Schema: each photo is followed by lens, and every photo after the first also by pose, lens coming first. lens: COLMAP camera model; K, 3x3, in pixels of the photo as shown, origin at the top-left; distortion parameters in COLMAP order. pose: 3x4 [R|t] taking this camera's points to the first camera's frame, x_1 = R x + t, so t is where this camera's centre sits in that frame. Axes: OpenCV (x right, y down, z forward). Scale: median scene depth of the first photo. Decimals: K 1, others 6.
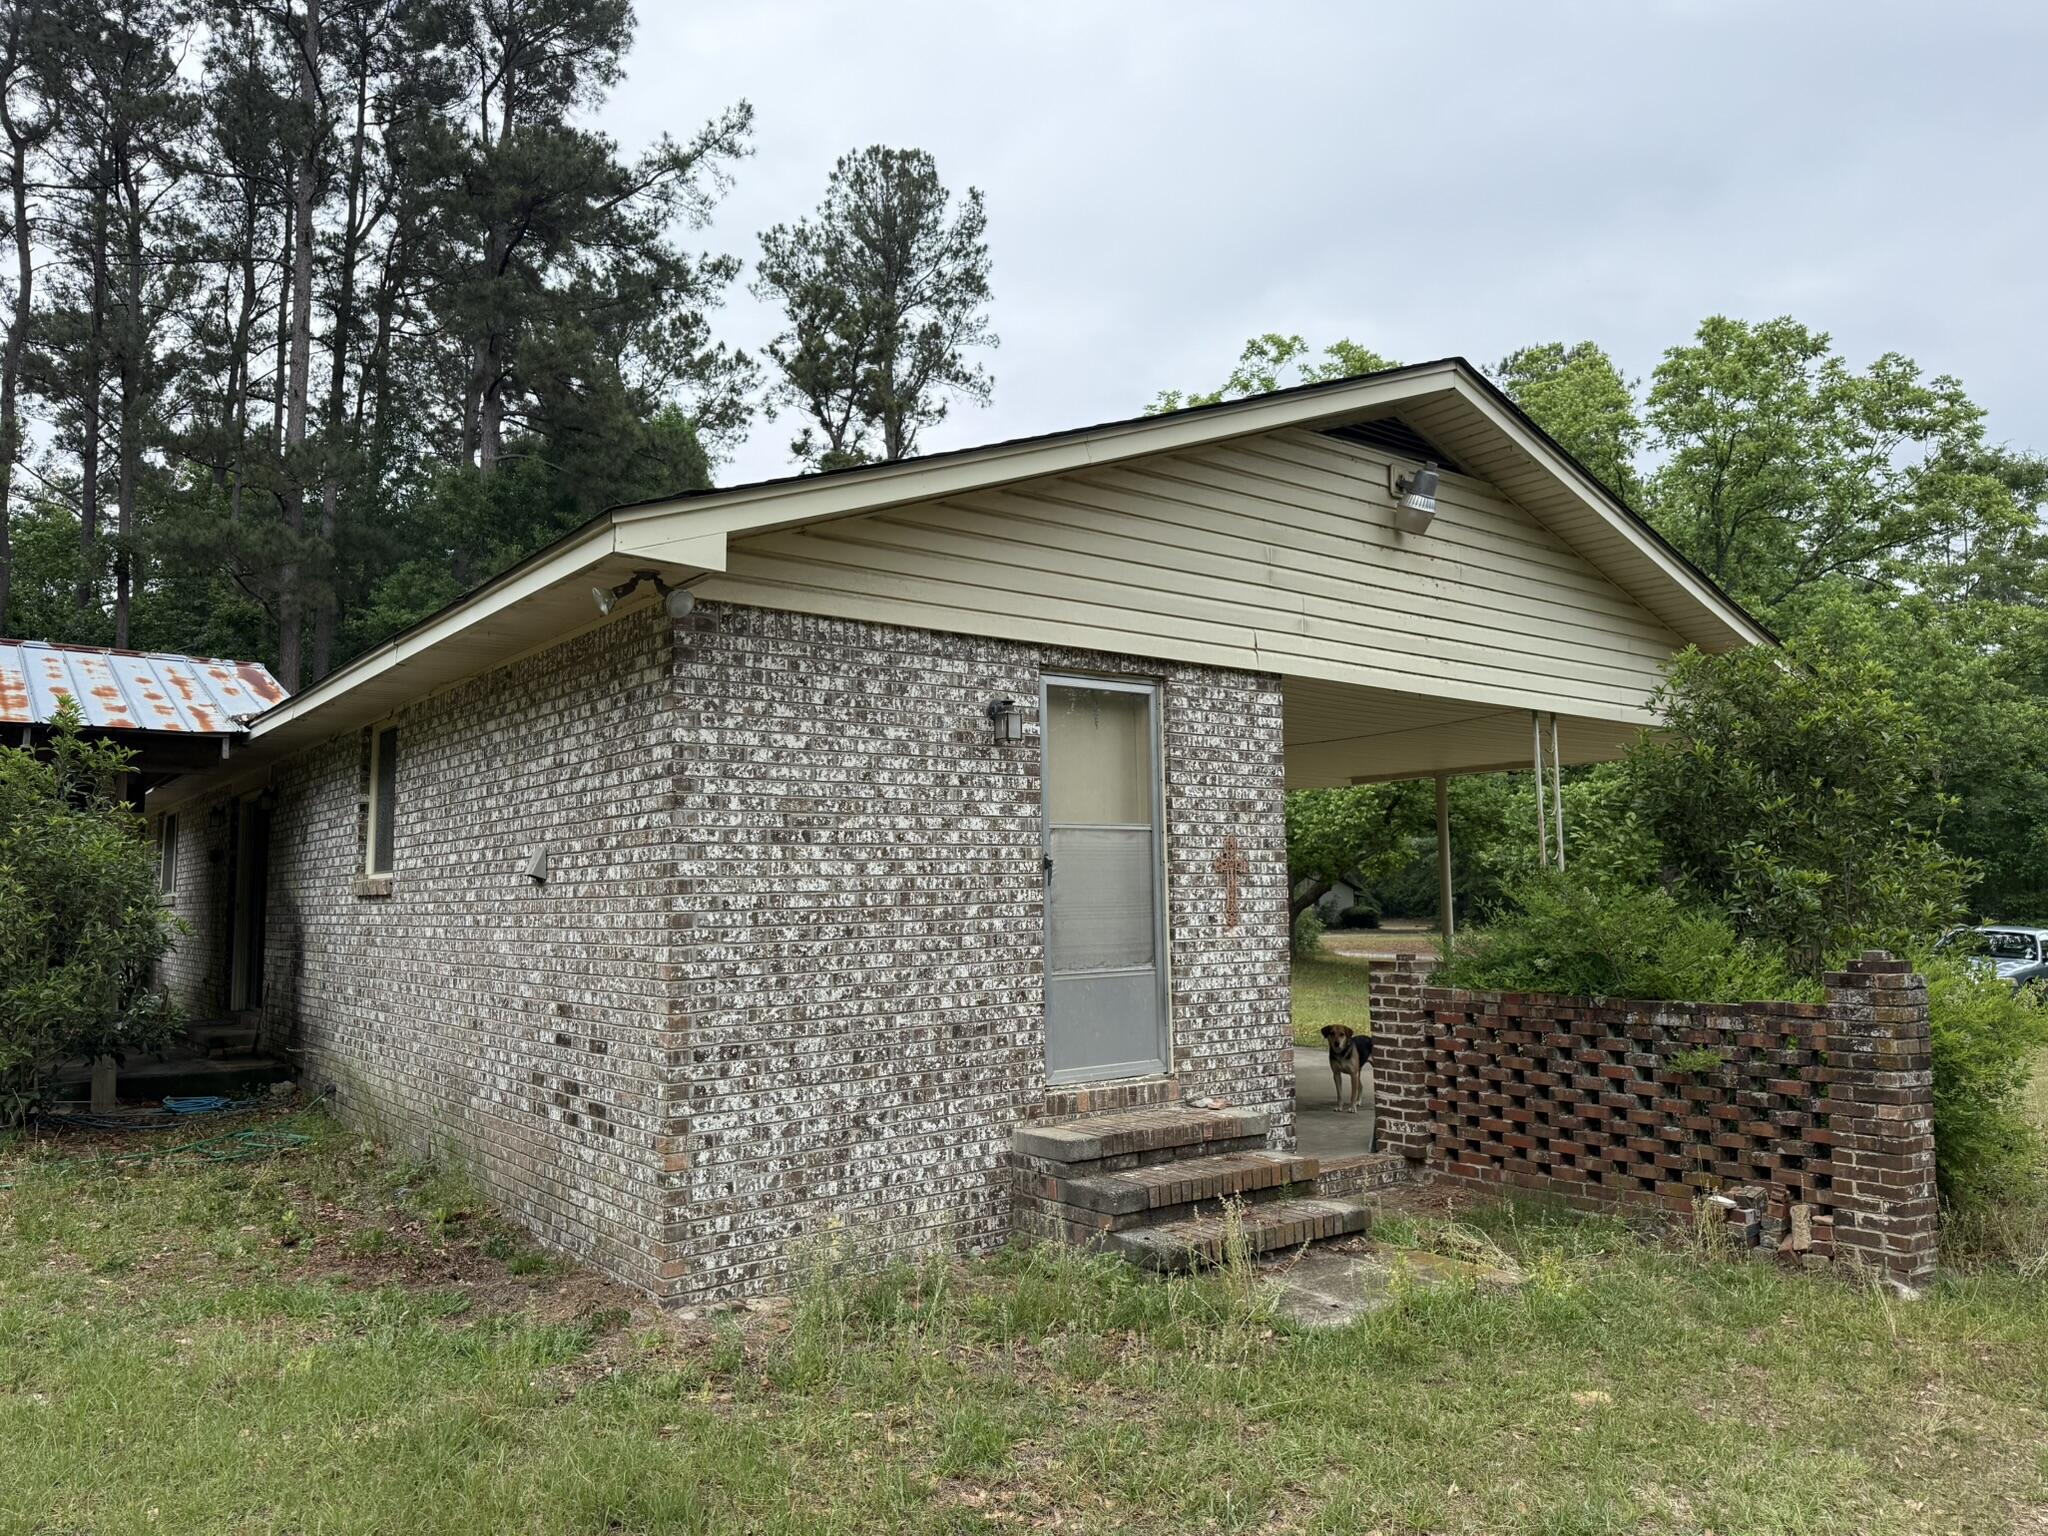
lens RADIAL K [[1424.1, 0, 1024.0], [0, 1424.1, 768.0], [0, 0, 1]] dist [0.046282, 0.000153]
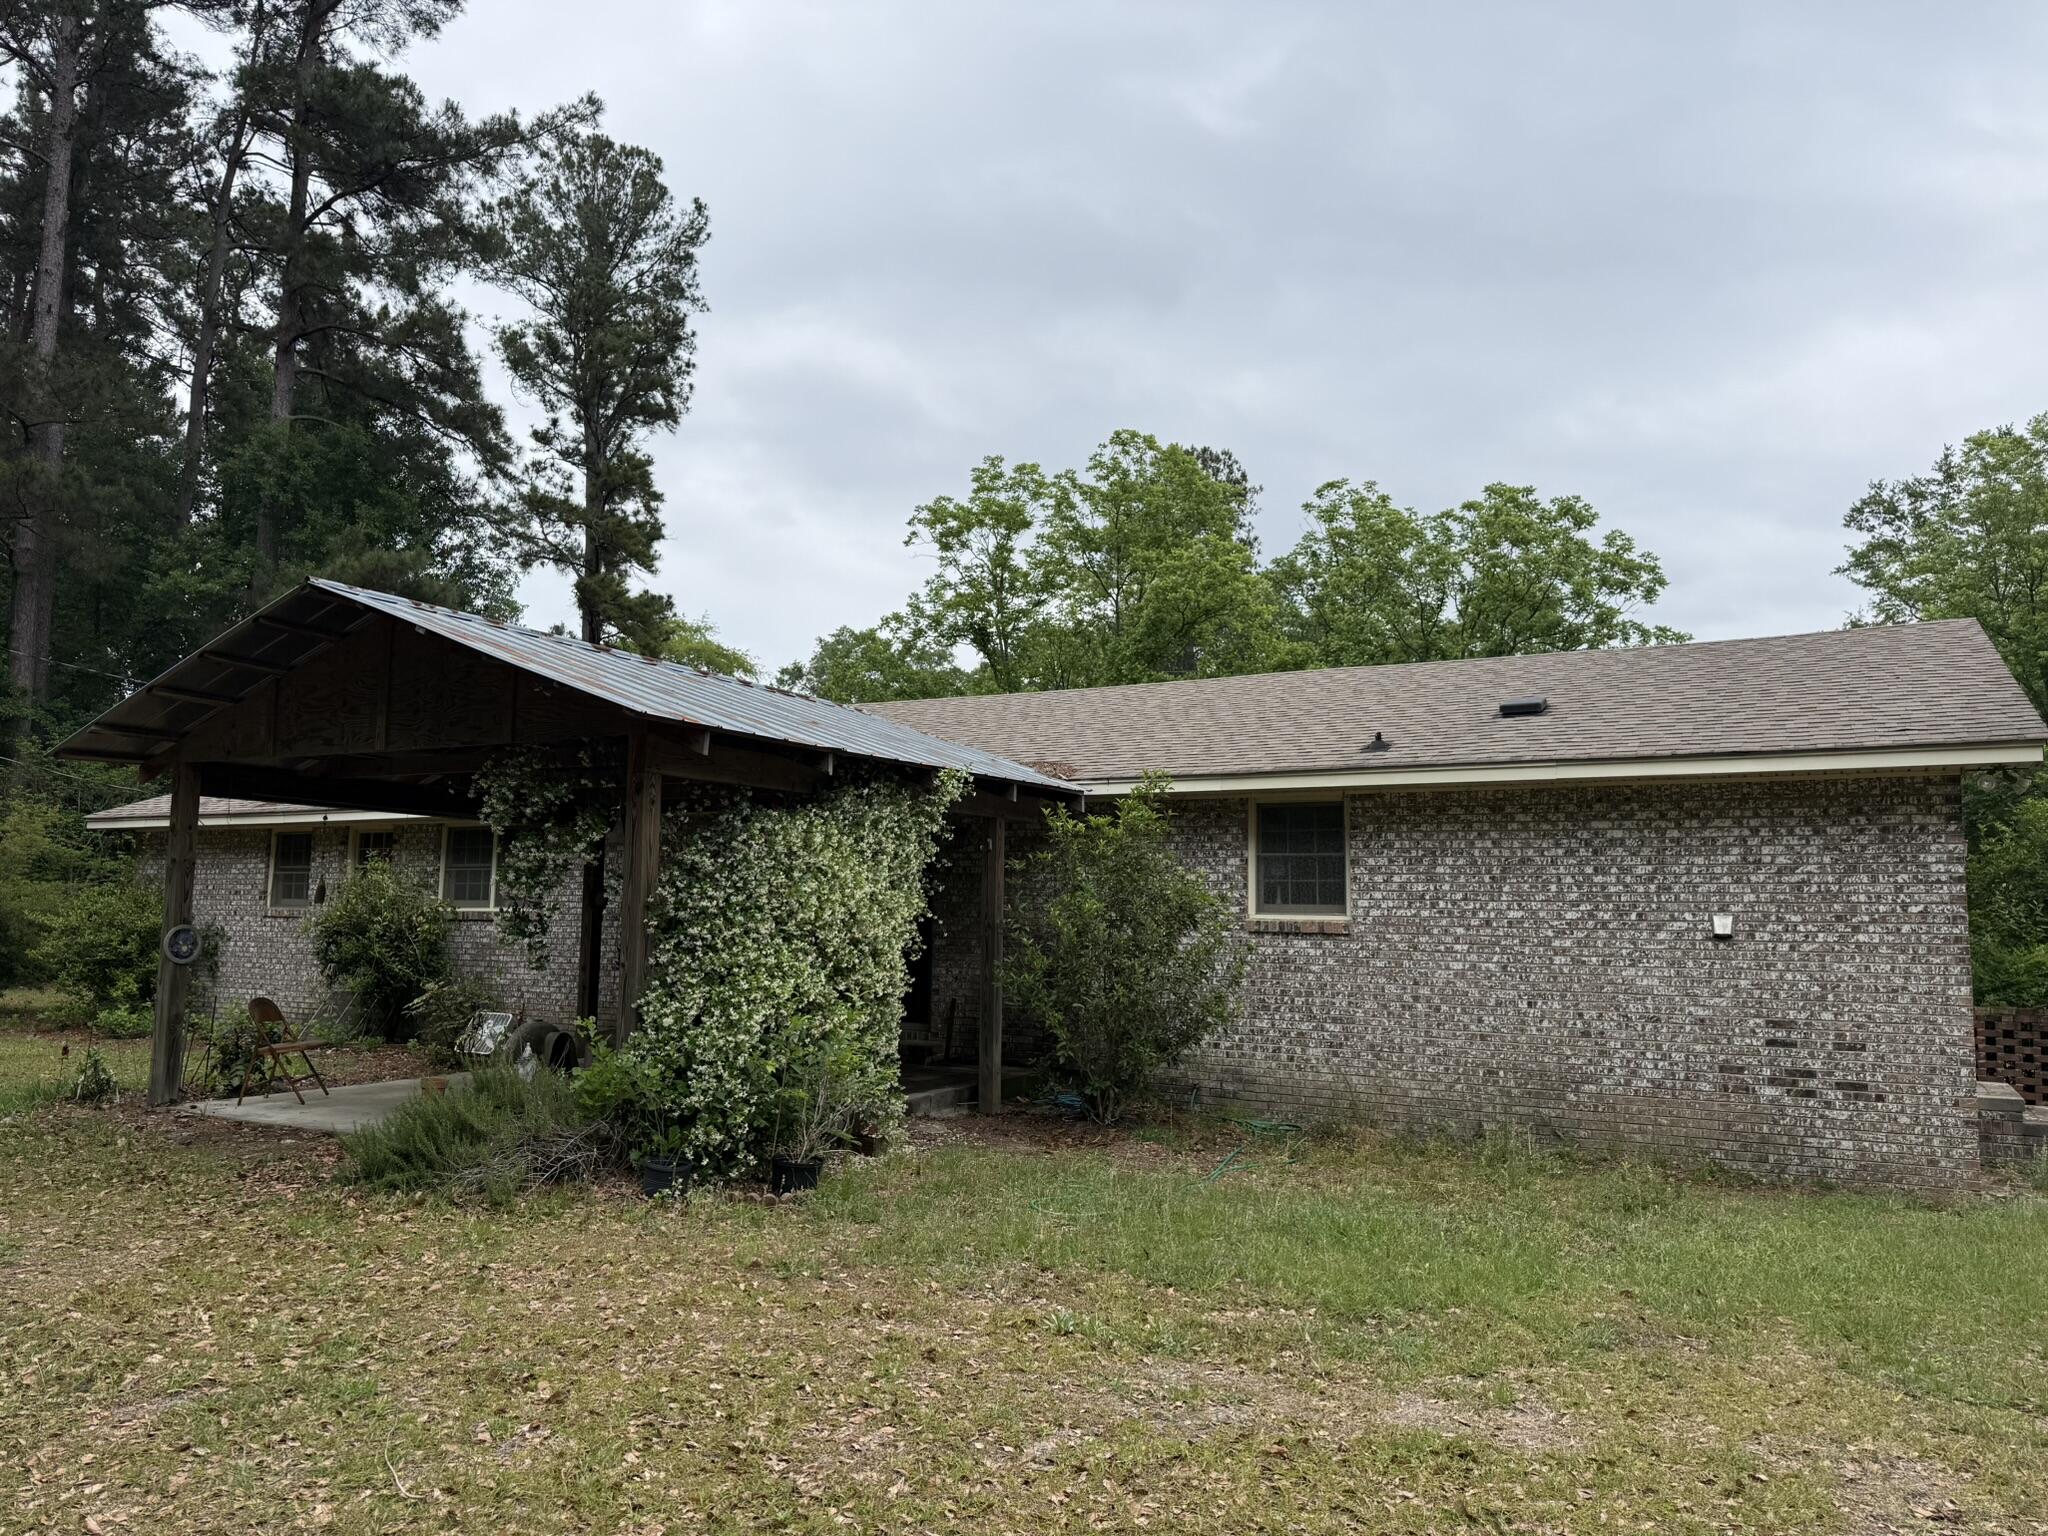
lens RADIAL K [[1431.6, 0, 1024.0], [0, 1431.6, 768.0], [0, 0, 1]] dist [0.001460, 0.000629]
pose [[0.913634, 0.063521, 0.401543, -1.434019], [-0.061327, 0.997949, -0.018330, -0.023348], [-0.401884, -0.007878, 0.915657, -0.069691]]
